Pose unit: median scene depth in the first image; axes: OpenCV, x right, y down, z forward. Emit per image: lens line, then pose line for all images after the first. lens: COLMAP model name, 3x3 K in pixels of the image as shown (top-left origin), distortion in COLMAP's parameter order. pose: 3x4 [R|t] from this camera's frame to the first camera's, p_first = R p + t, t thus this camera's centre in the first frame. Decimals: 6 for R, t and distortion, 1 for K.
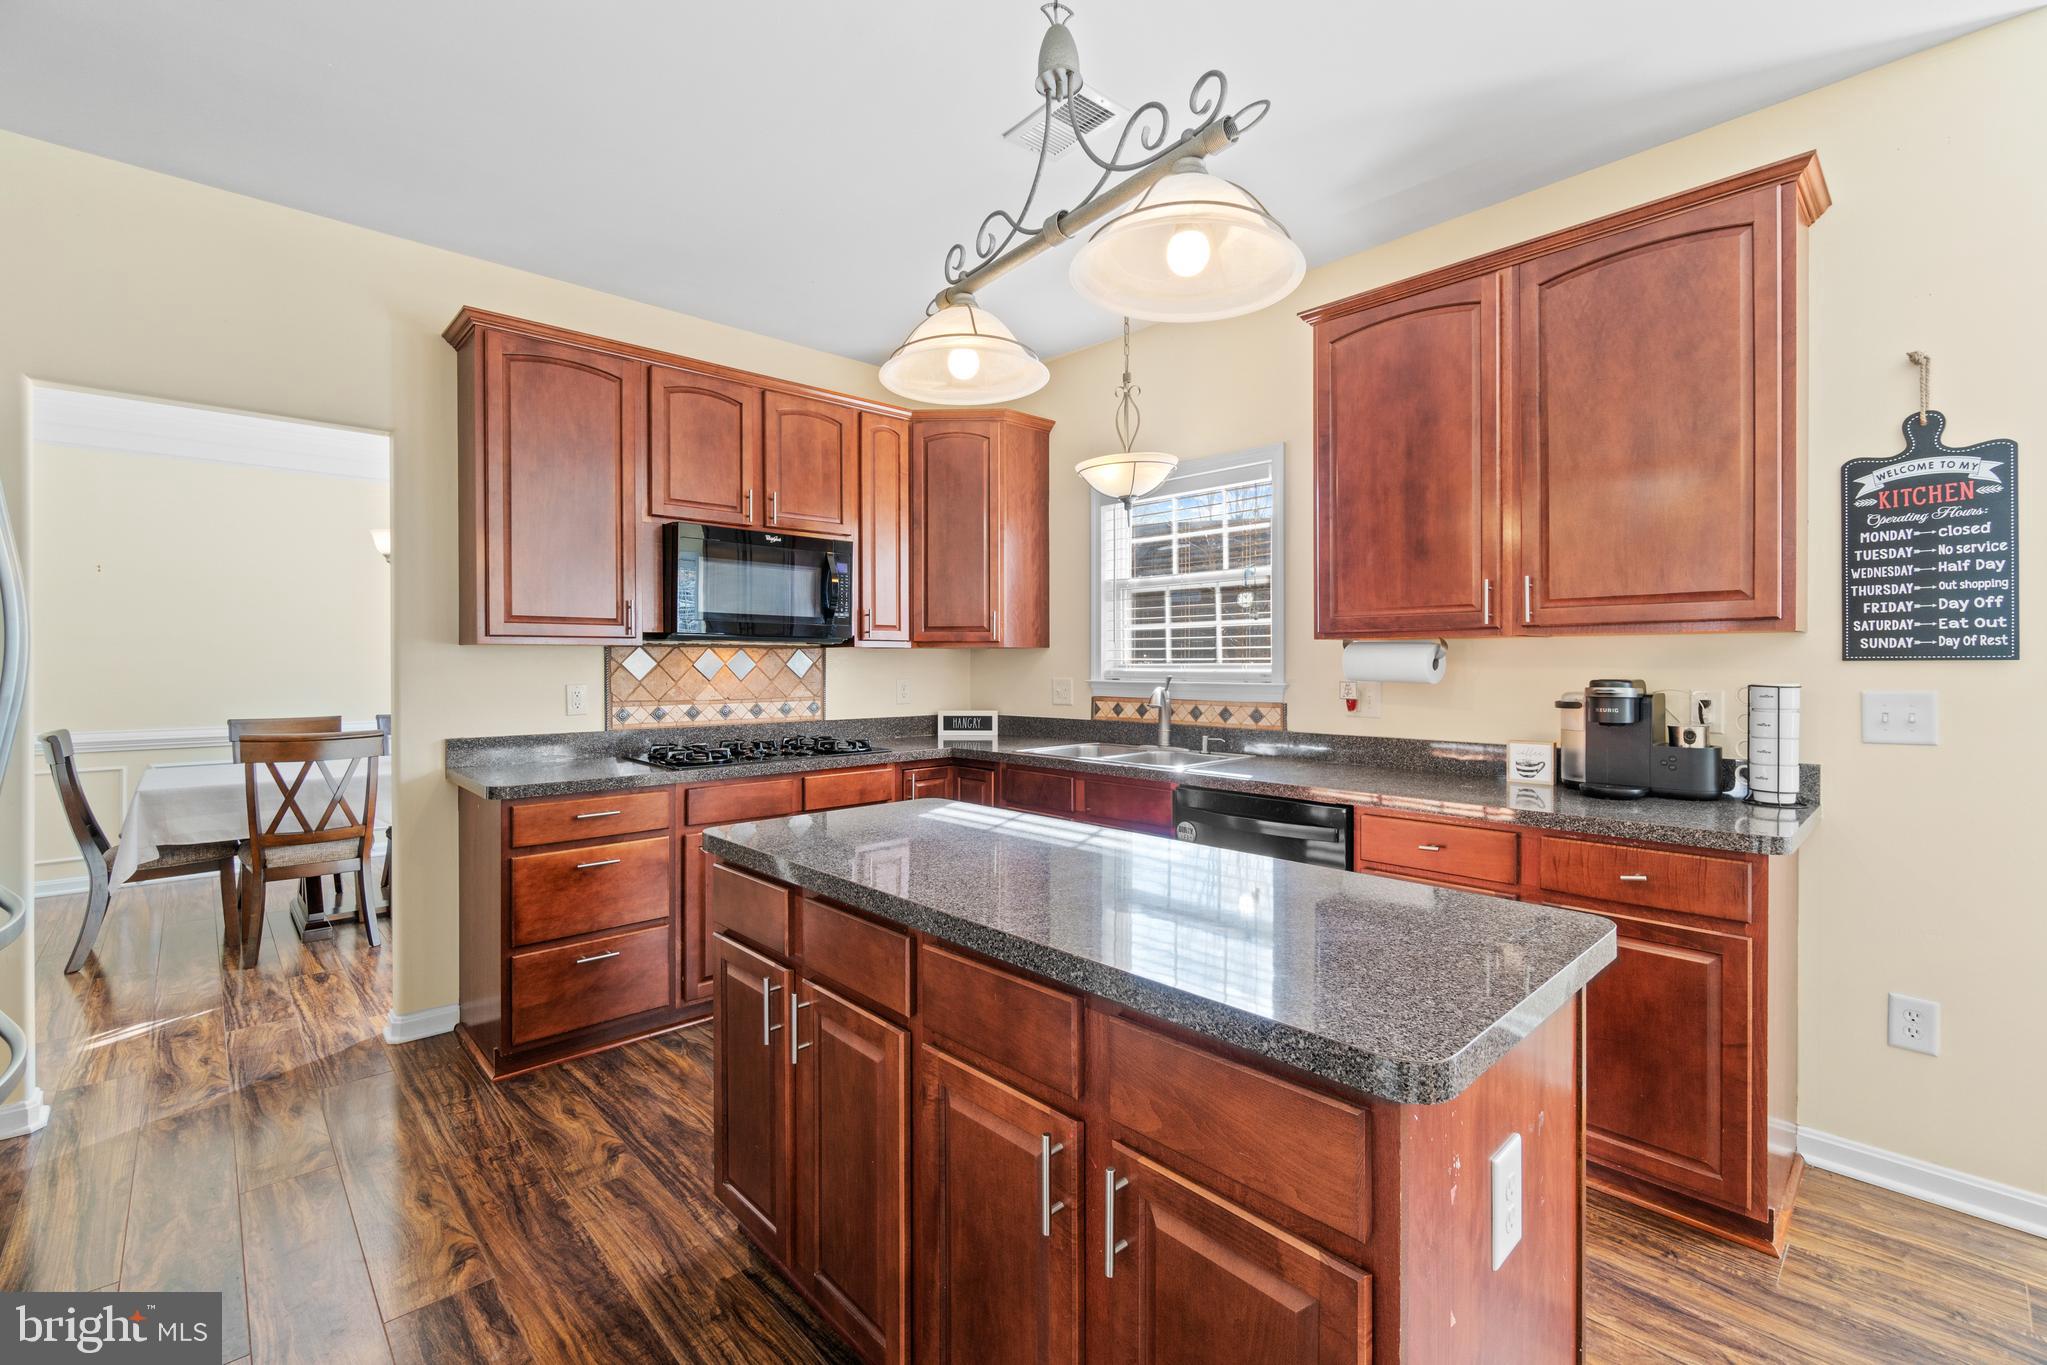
lens RADIAL K [[888.1, 0, 1027.6], [0, 888.1, 663.8], [0, 0, 1]] dist [0.000884, 0.002669]
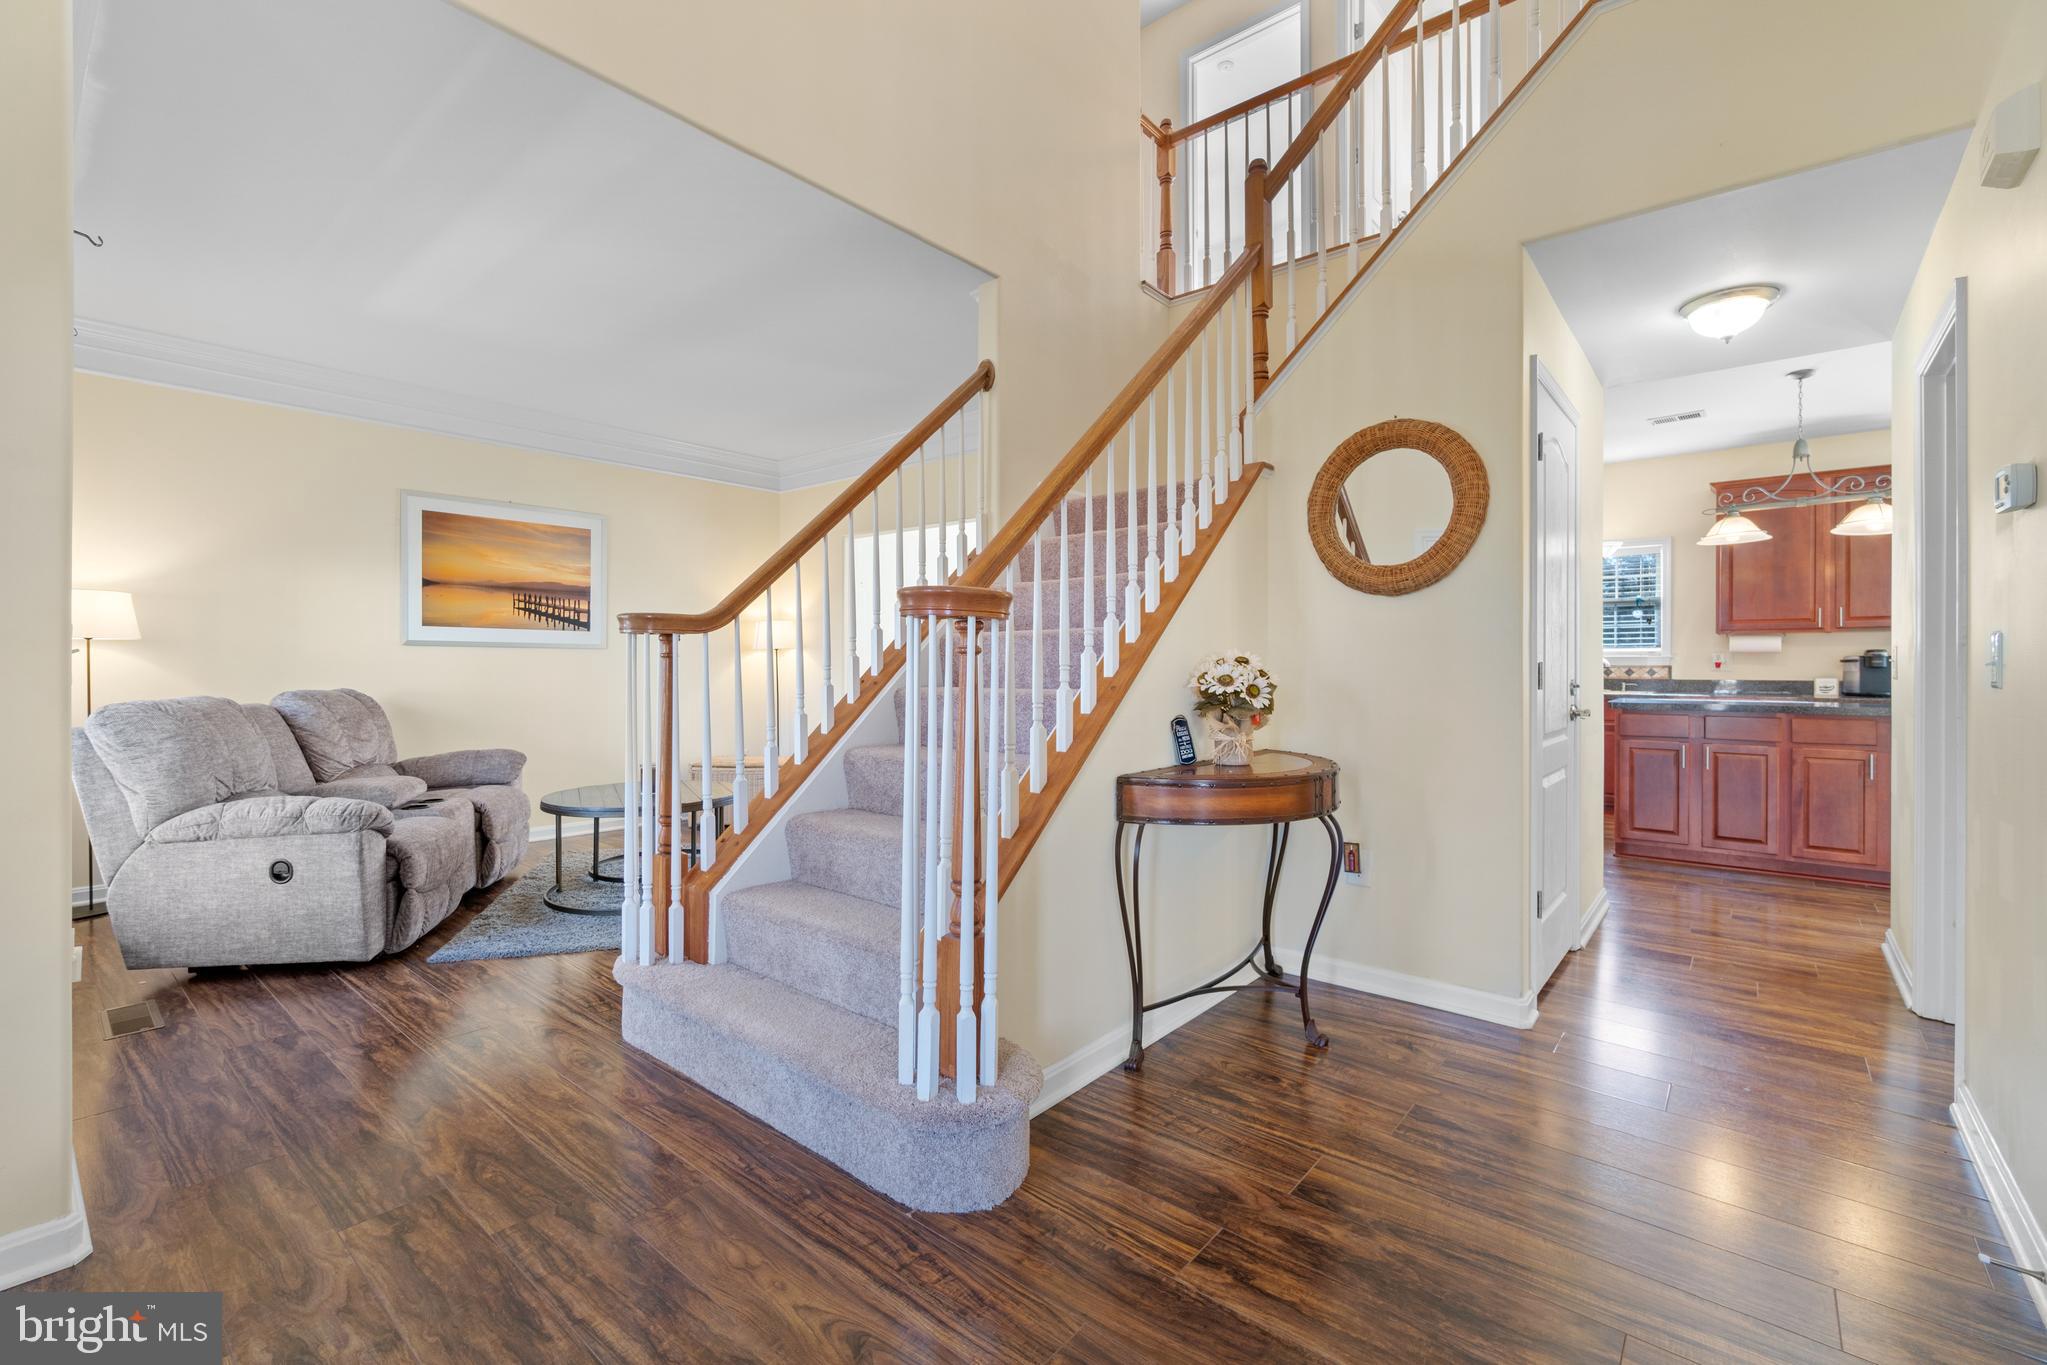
lens RADIAL K [[888.1, 0, 1016.9], [0, 888.1, 669.8], [0, 0, 1]] dist [0.000884, 0.002669]
pose [[0.993562, -0.000901, 0.113285, -1.337826], [-0.000108, 0.999960, 0.008903, 0.033566], [-0.113289, -0.008858, 0.993523, -0.805172]]
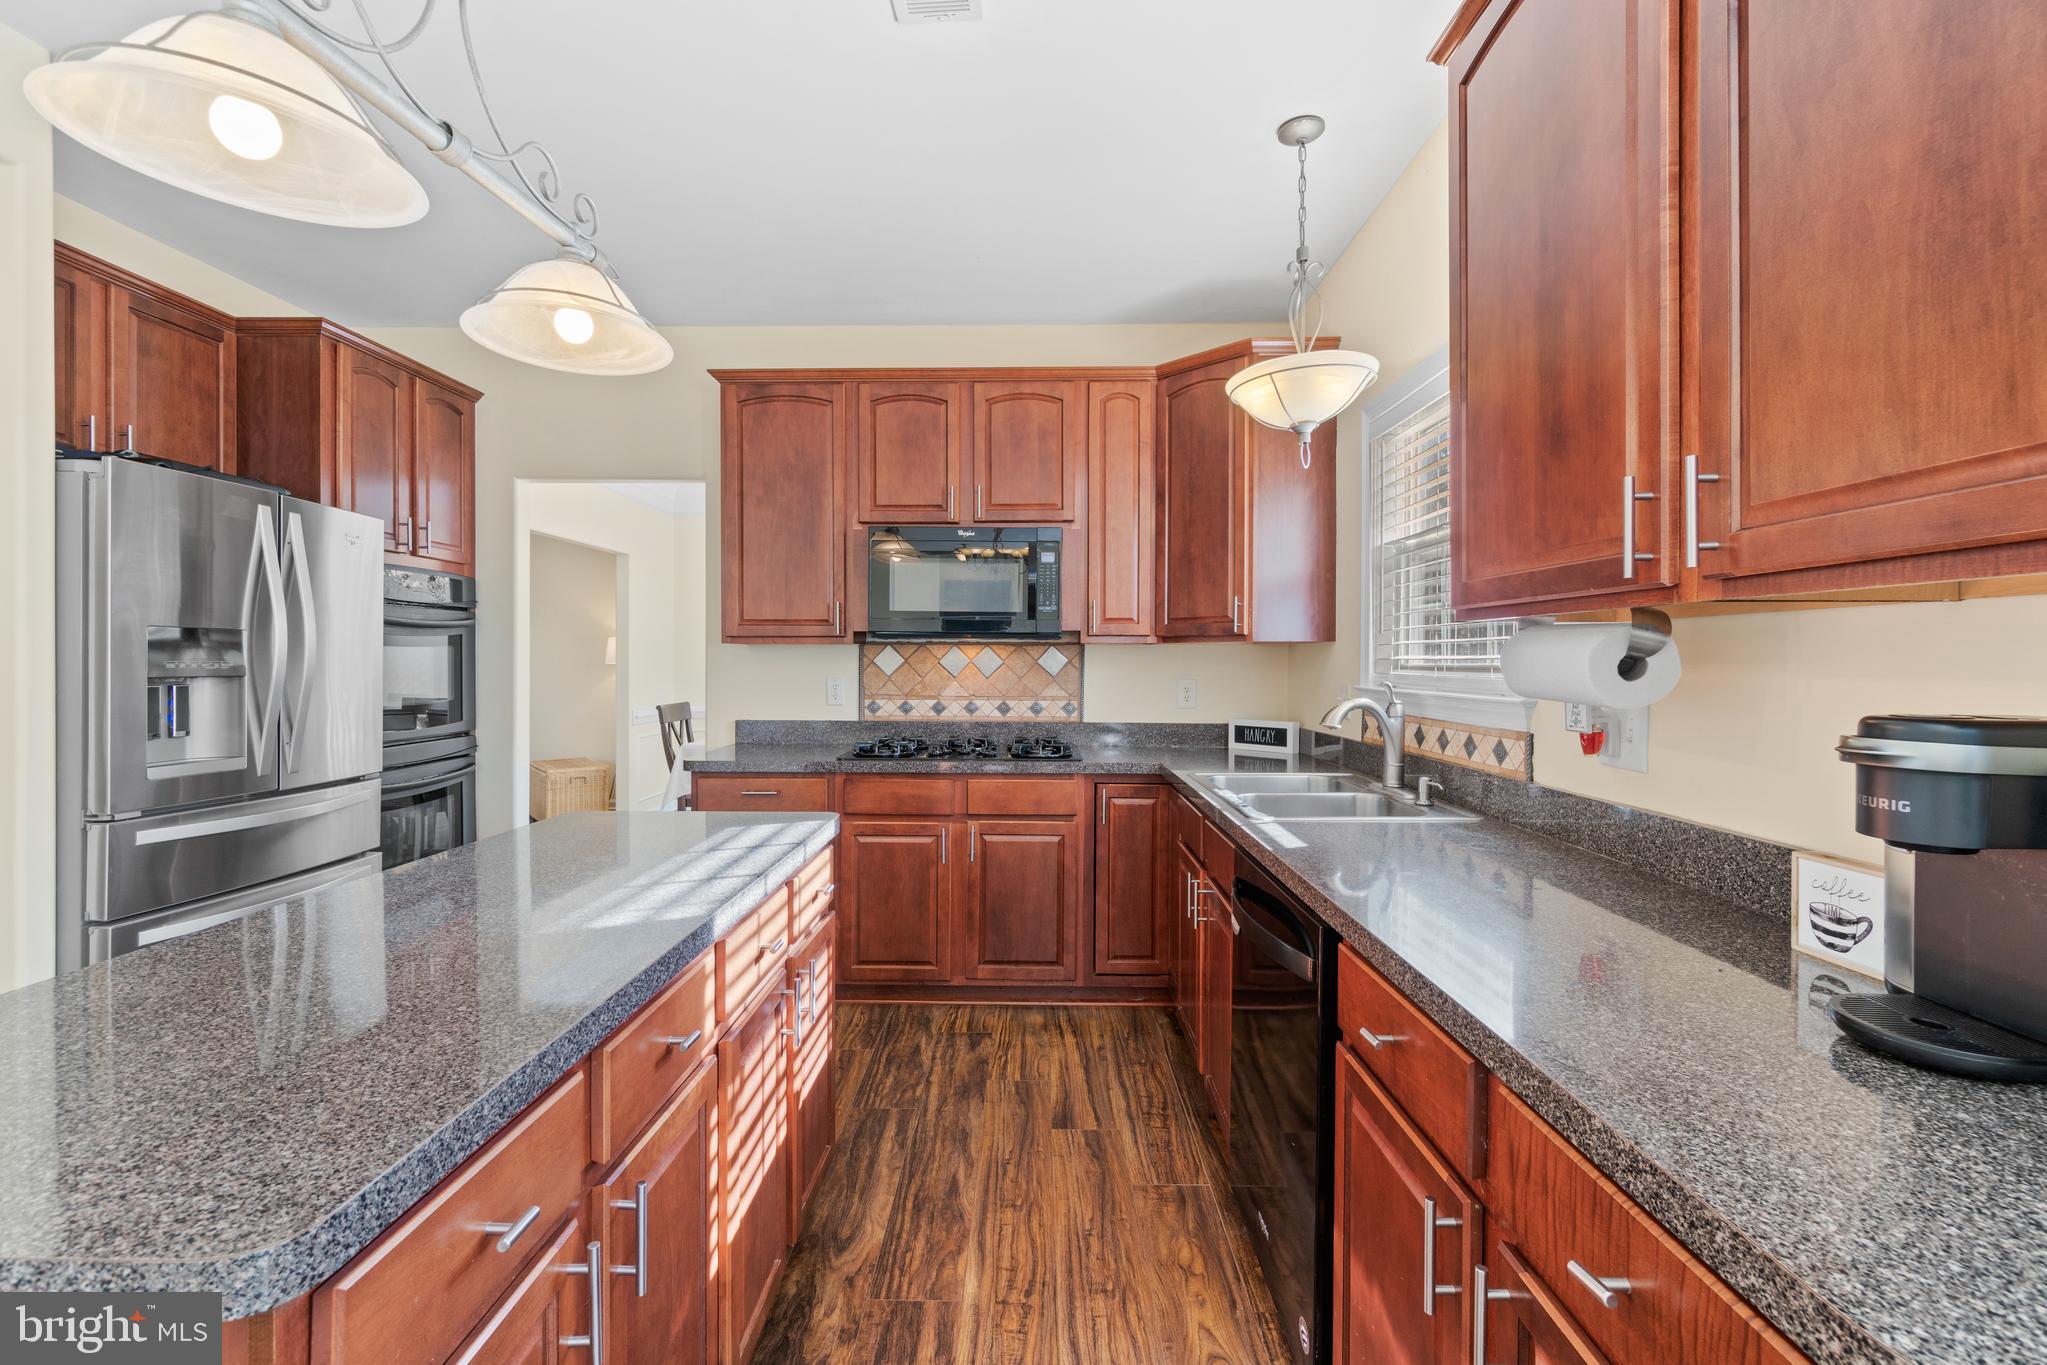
lens RADIAL K [[888.1, 0, 1017.0], [0, 888.1, 667.6], [0, 0, 1]] dist [0.000884, 0.002669]
pose [[0.715142, 0.010096, -0.698906, 0.421988], [-0.005111, 0.999944, 0.009215, -0.002110], [0.698961, -0.003017, 0.715154, 0.326751]]
